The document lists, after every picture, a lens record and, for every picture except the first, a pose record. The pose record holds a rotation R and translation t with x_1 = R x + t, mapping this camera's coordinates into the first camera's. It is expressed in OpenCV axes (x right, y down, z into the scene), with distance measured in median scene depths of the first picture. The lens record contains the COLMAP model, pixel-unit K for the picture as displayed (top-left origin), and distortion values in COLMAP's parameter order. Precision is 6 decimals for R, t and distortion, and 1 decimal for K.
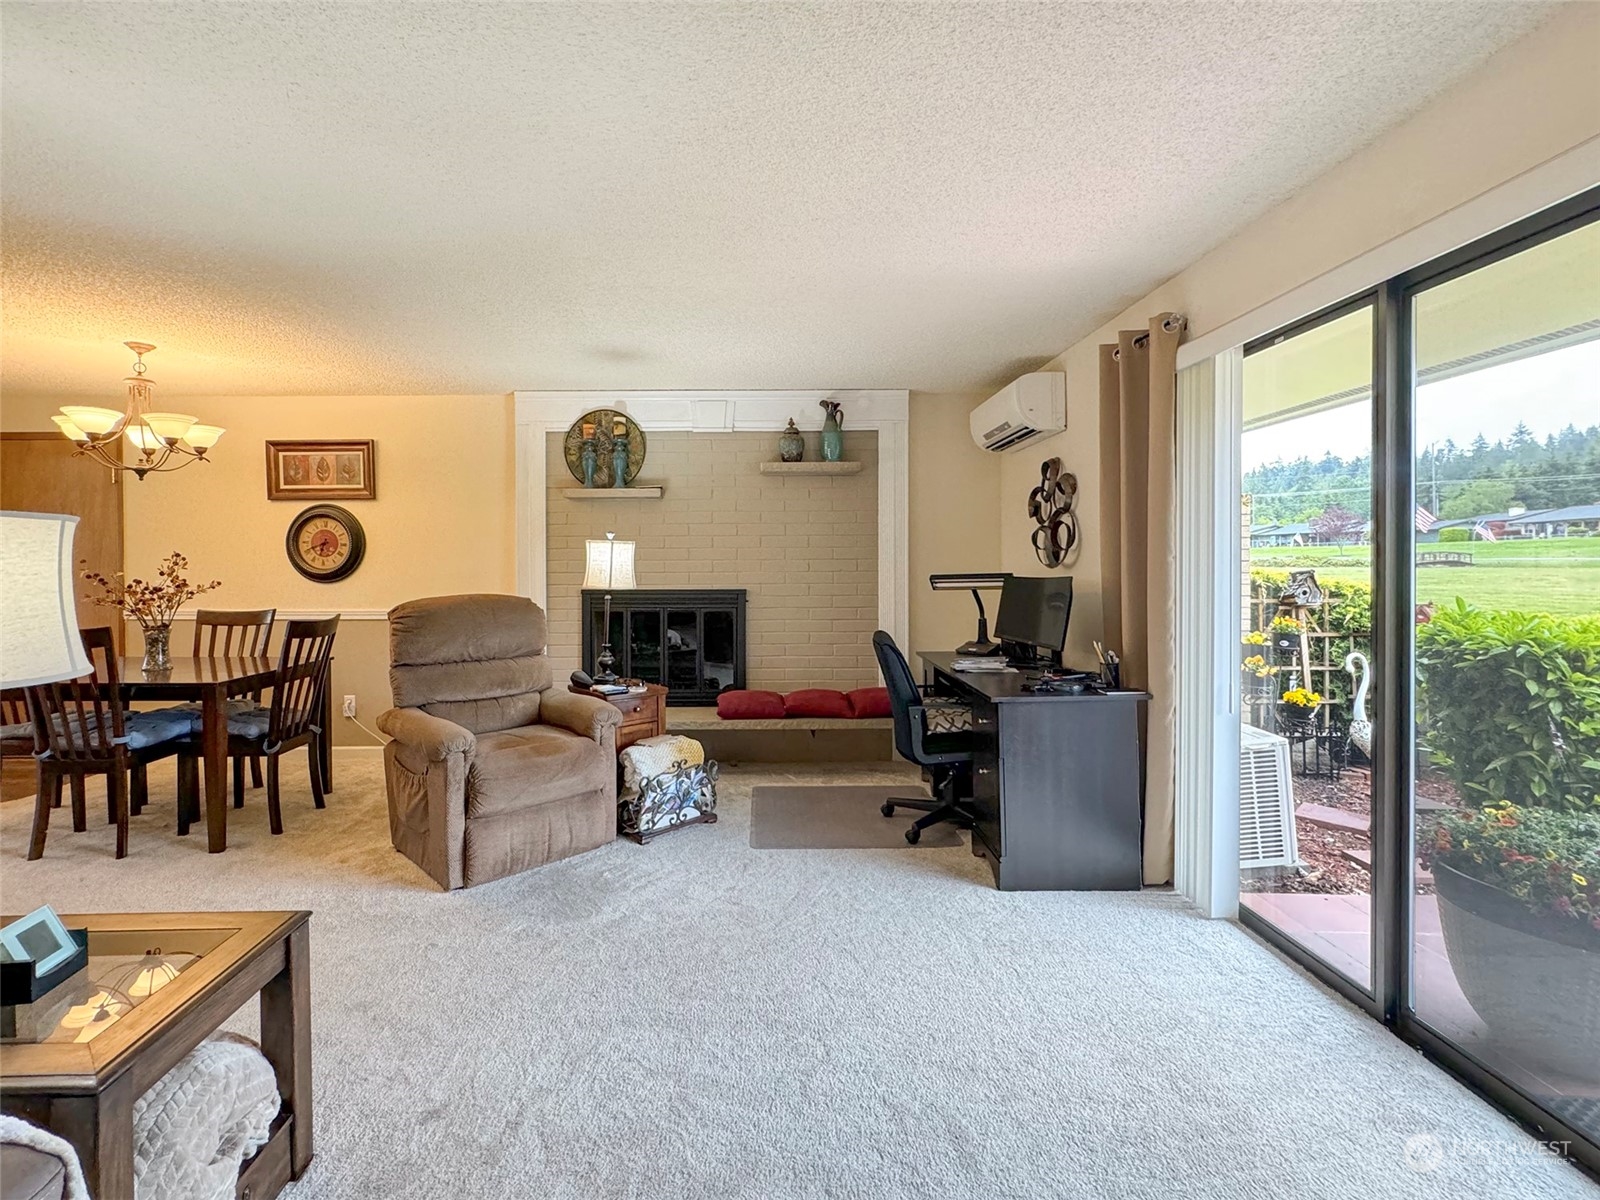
lens RADIAL K [[736.3, 0, 745.1], [0, 736.3, 570.3], [0, 0, 1]] dist [-0.004083, -0.000344]
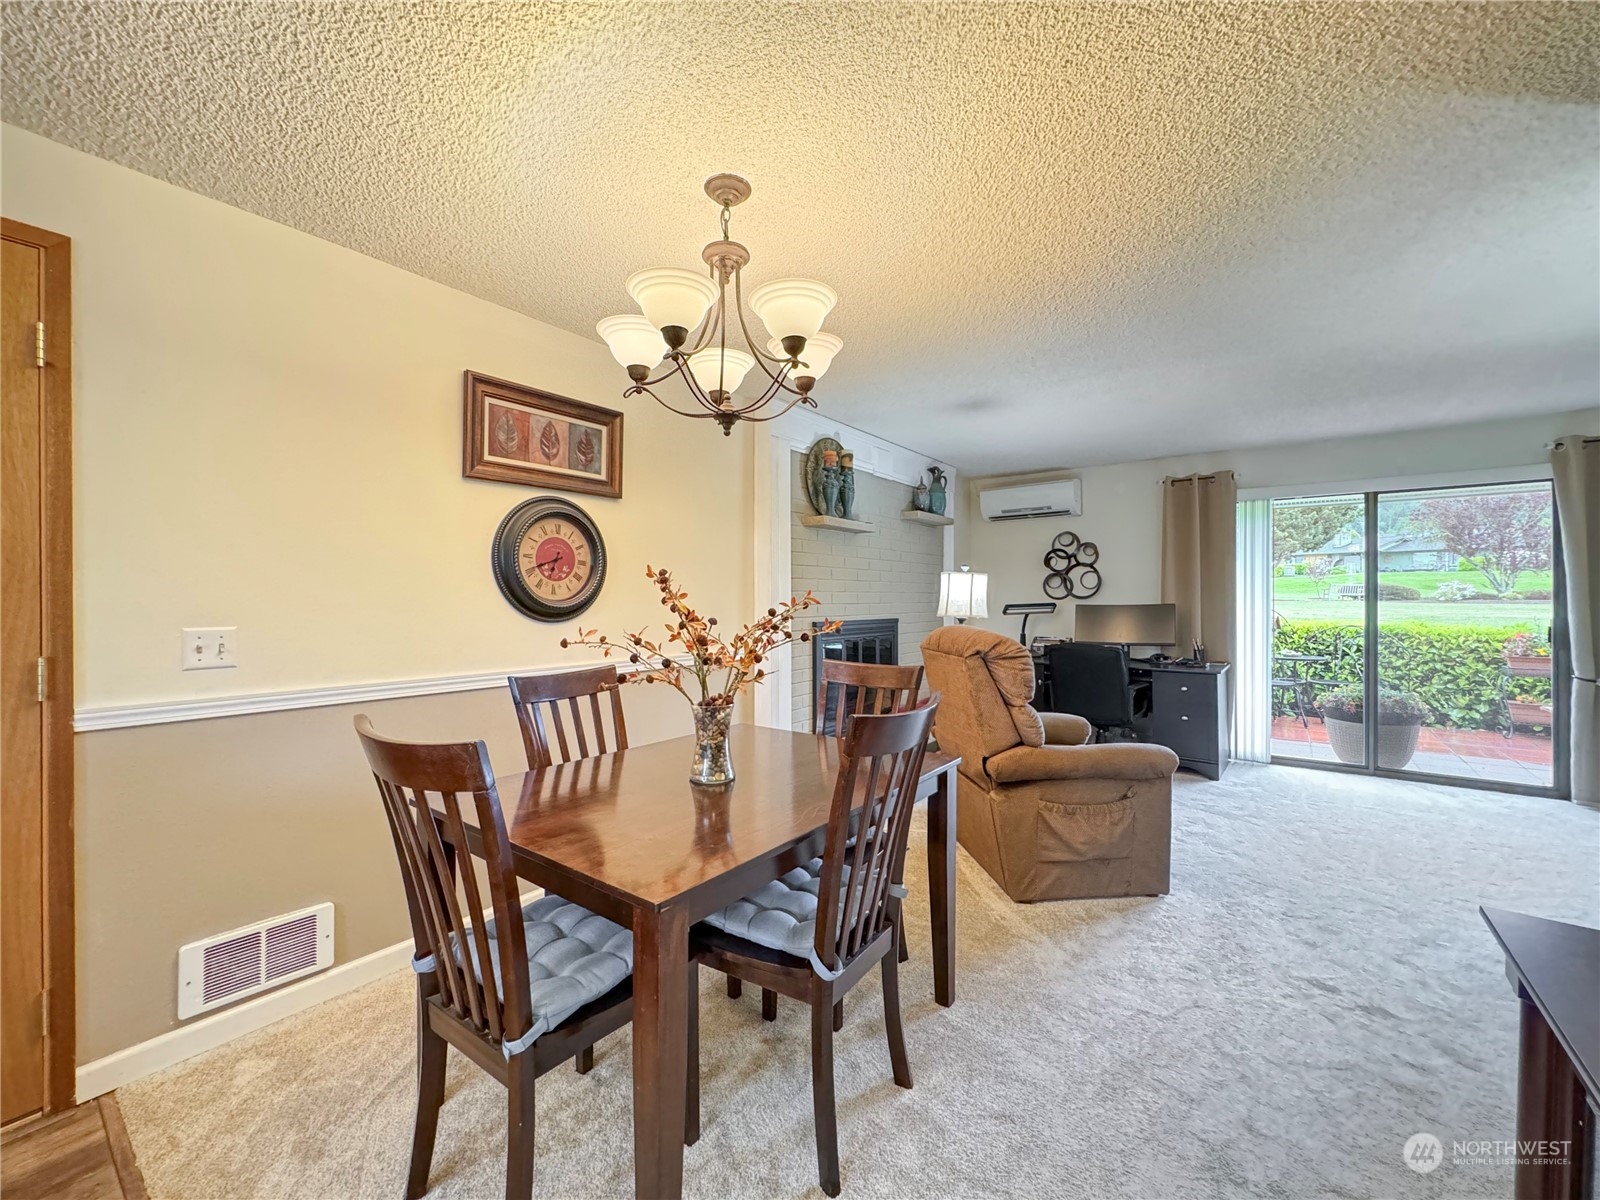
lens RADIAL K [[644.8, 0, 804.3], [0, 644.8, 591.8], [0, 0, 1]] dist [-0.002059, -0.000054]
pose [[0.603775, 0.011273, 0.797075, -0.987974], [0.002373, 0.999870, -0.015938, 0.000494], [-0.797151, 0.011515, 0.603670, 0.558313]]
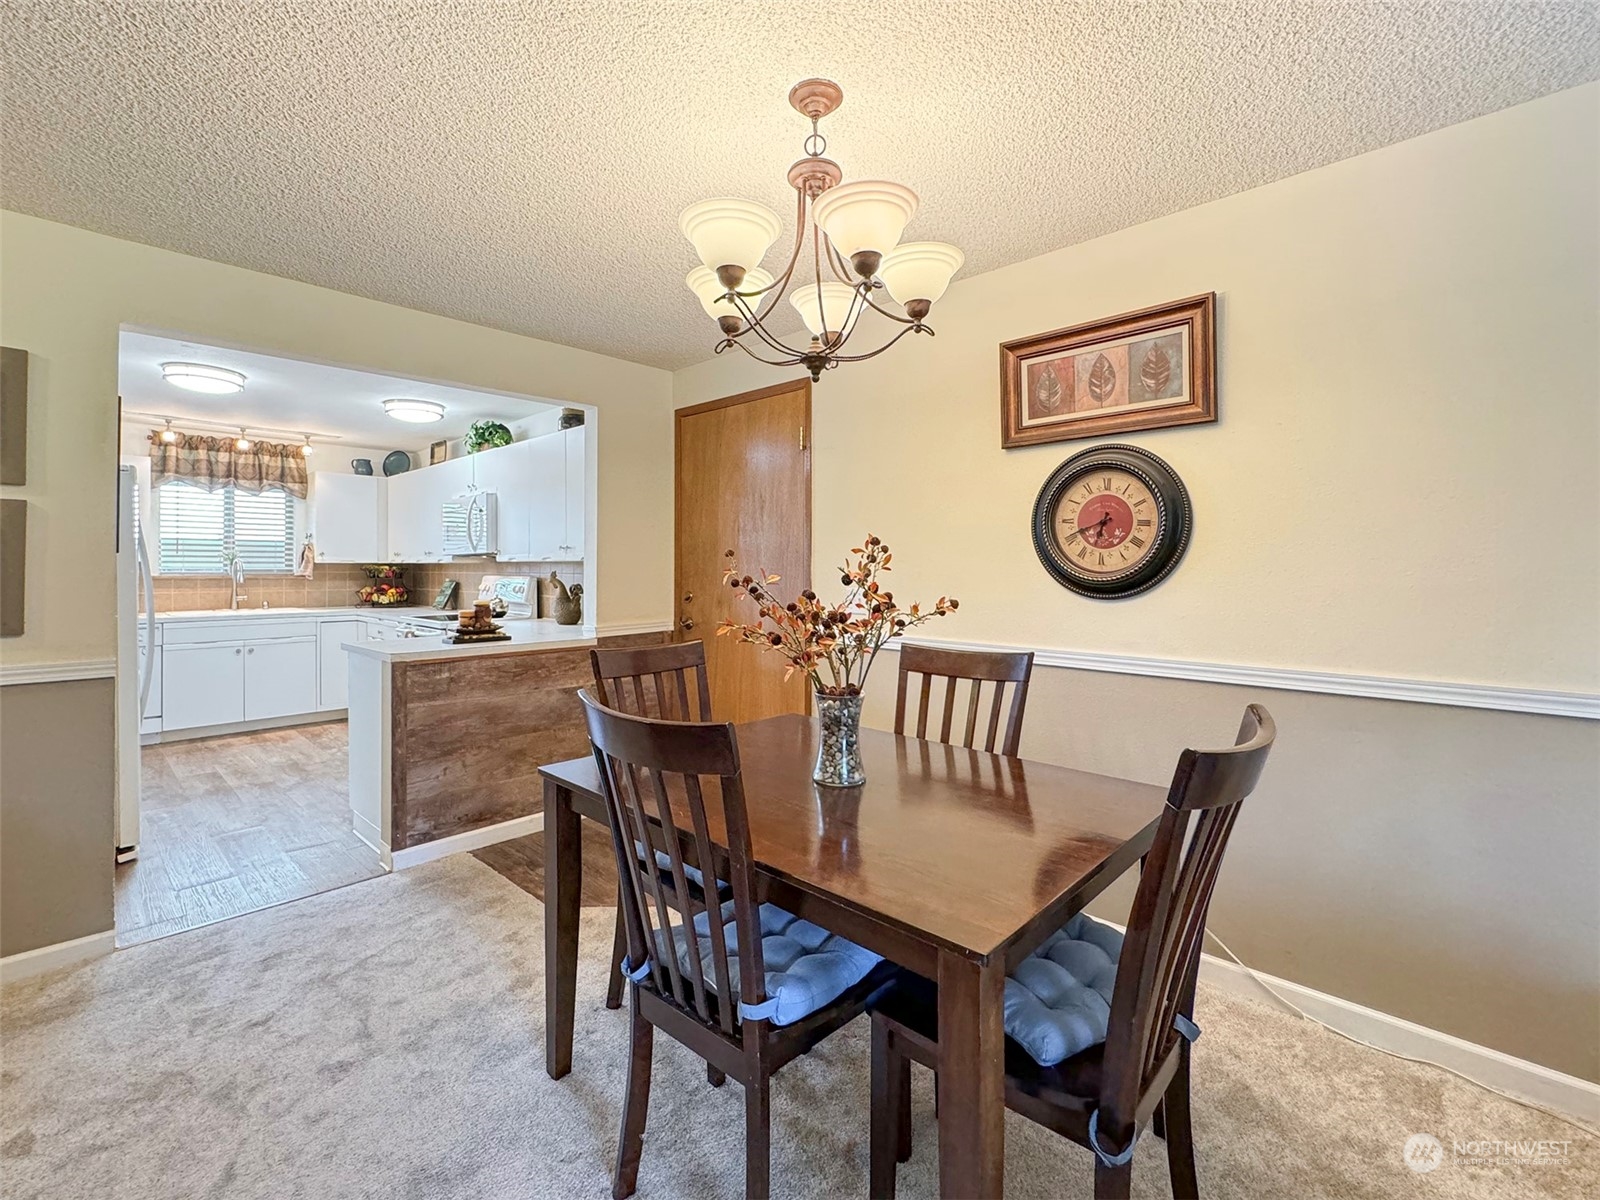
lens RADIAL K [[708.4, 0, 791.3], [0, 708.4, 570.9], [0, 0, 1]] dist [-0.000922, 0.000340]
pose [[0.718608, 0.006510, -0.695385, -0.432120], [-0.009656, 0.999953, -0.000617, -0.000013], [0.695348, 0.007157, 0.718638, 0.554700]]
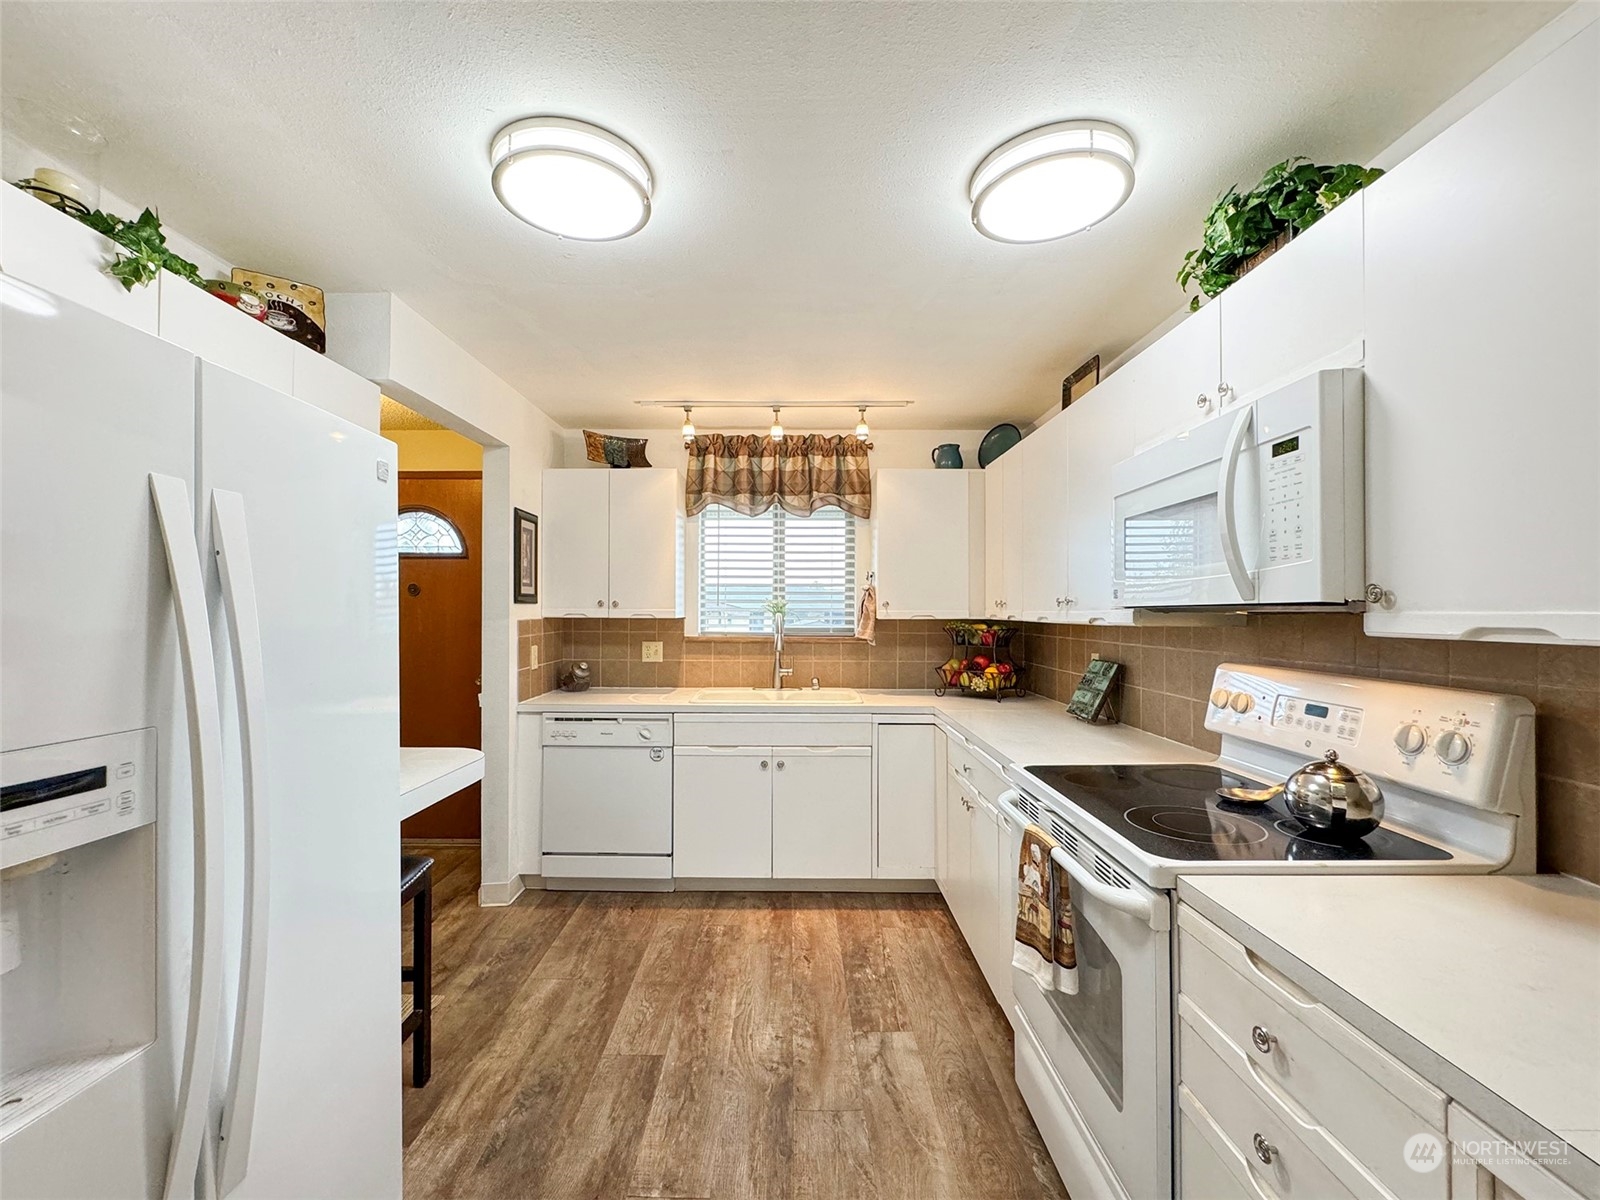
lens RADIAL K [[677.4, 0, 791.4], [0, 677.4, 608.2], [0, 0, 1]] dist [-0.001711, -0.000161]
pose [[-0.003440, 0.000010, -0.999994, -1.285035], [-0.010104, 0.999949, 0.000044, -0.020479], [0.999943, 0.010104, -0.003440, 0.811225]]
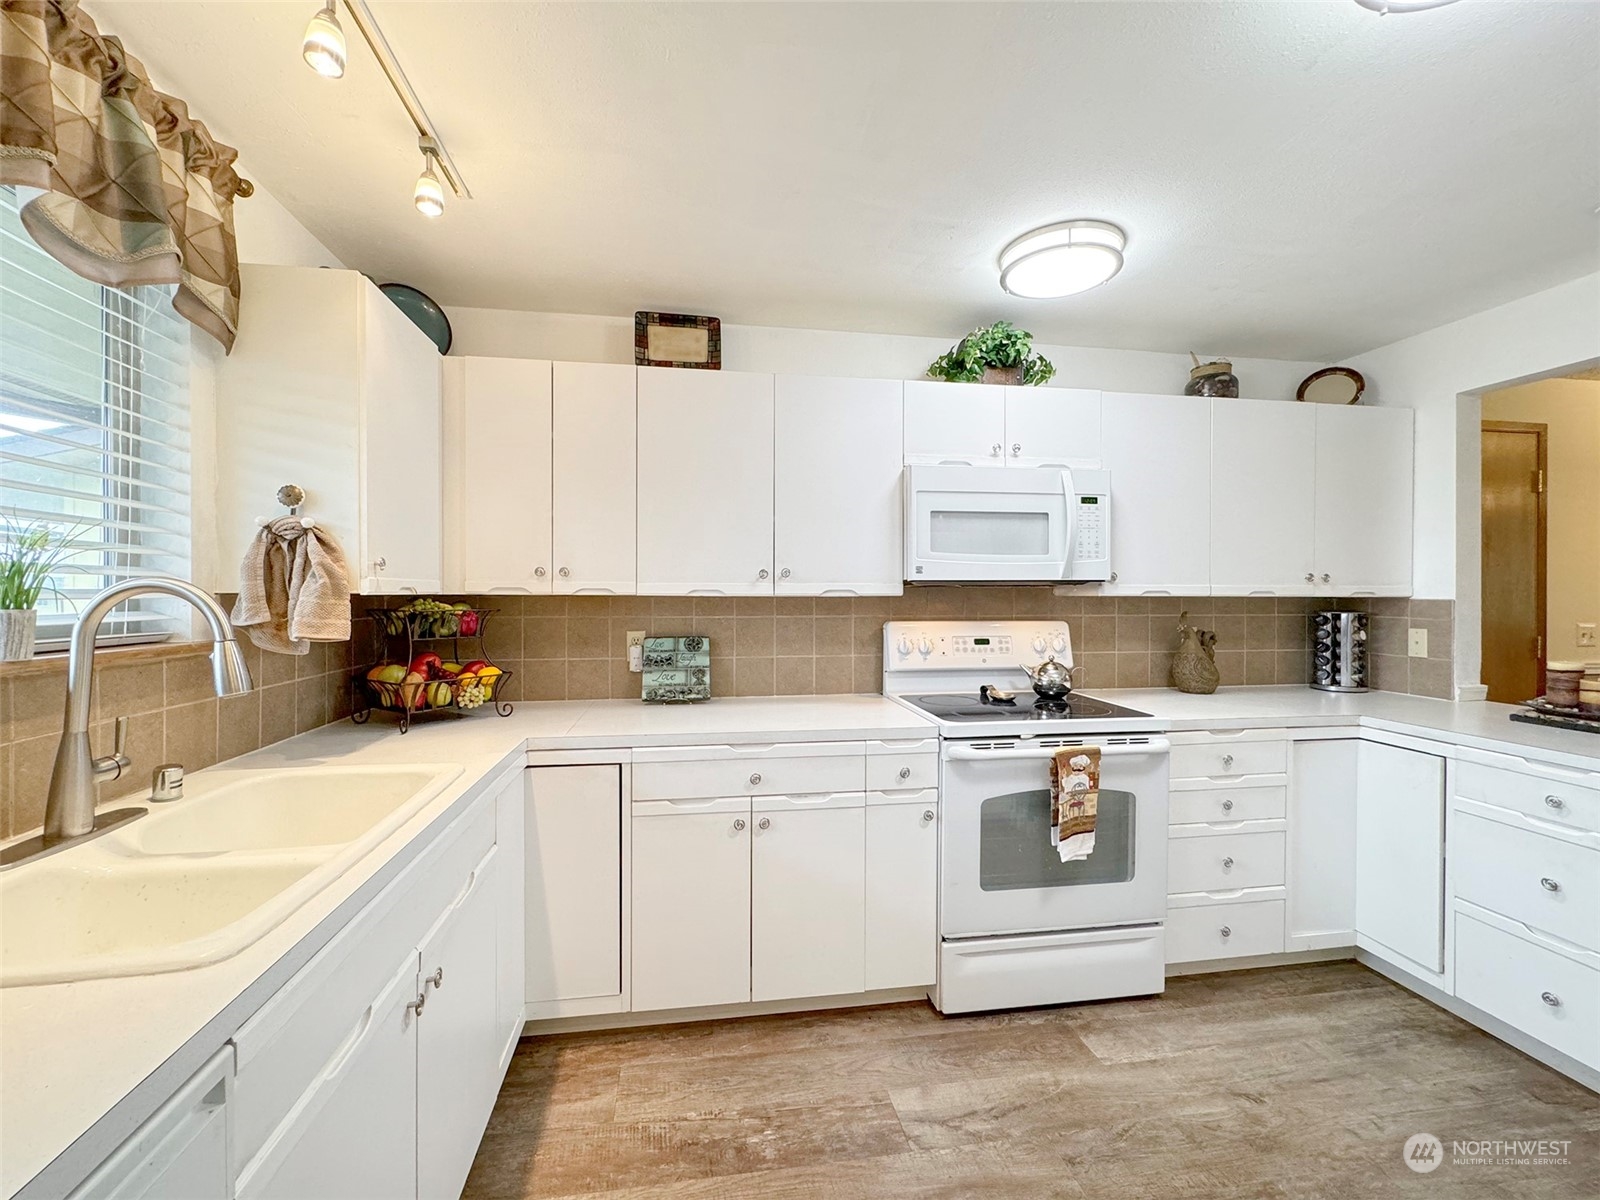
lens RADIAL K [[662.1, 0, 781.1], [0, 662.1, 598.4], [0, 0, 1]] dist [-0.001605, 0.000003]
pose [[0.988529, 0.005218, 0.150941, -1.933749], [-0.004976, 0.999986, -0.001986, -0.006664], [-0.150949, 0.001212, 0.988541, 0.503400]]
